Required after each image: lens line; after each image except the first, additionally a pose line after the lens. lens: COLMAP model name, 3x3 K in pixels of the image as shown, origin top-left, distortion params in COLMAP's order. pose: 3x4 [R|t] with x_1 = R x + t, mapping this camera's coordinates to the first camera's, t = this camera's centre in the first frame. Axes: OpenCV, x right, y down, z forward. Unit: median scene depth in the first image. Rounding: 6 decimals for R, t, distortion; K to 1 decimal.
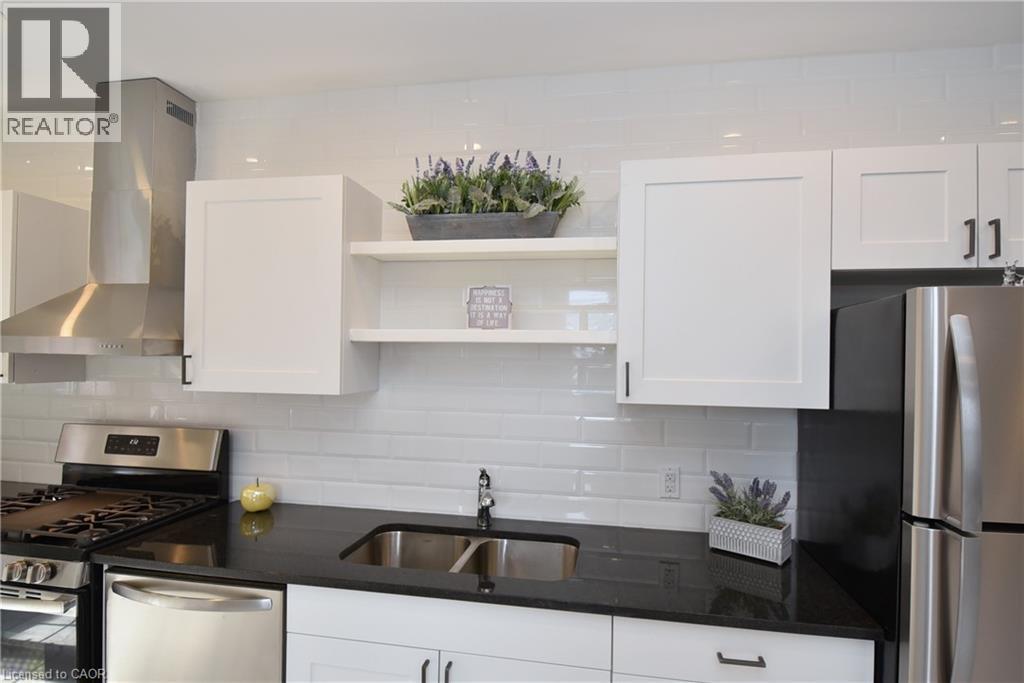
lens RADIAL K [[531.9, 0, 519.9], [0, 531.9, 349.8], [0, 0, 1]] dist [0.002668, -0.016104]
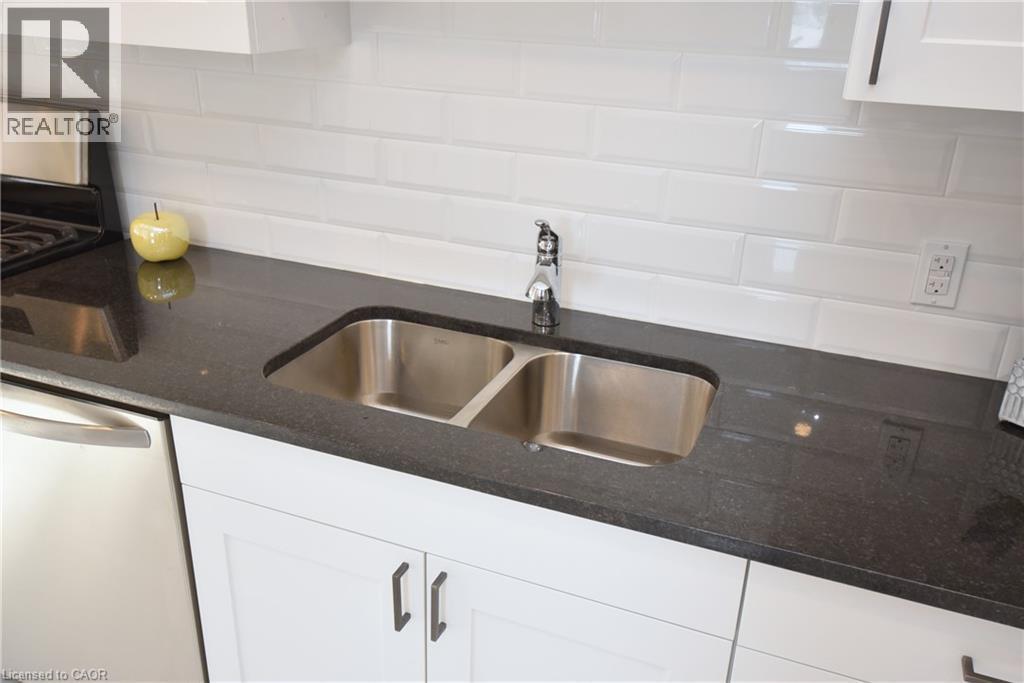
lens RADIAL K [[854.2, 0, 514.7], [0, 854.2, 348.9], [0, 0, 1]] dist [0.040520, -0.002863]
pose [[0.979112, 0.095898, -0.179283, 0.055691], [-0.012609, 0.908722, 0.417211, -0.002351], [0.202928, -0.406236, 0.890950, 0.211229]]
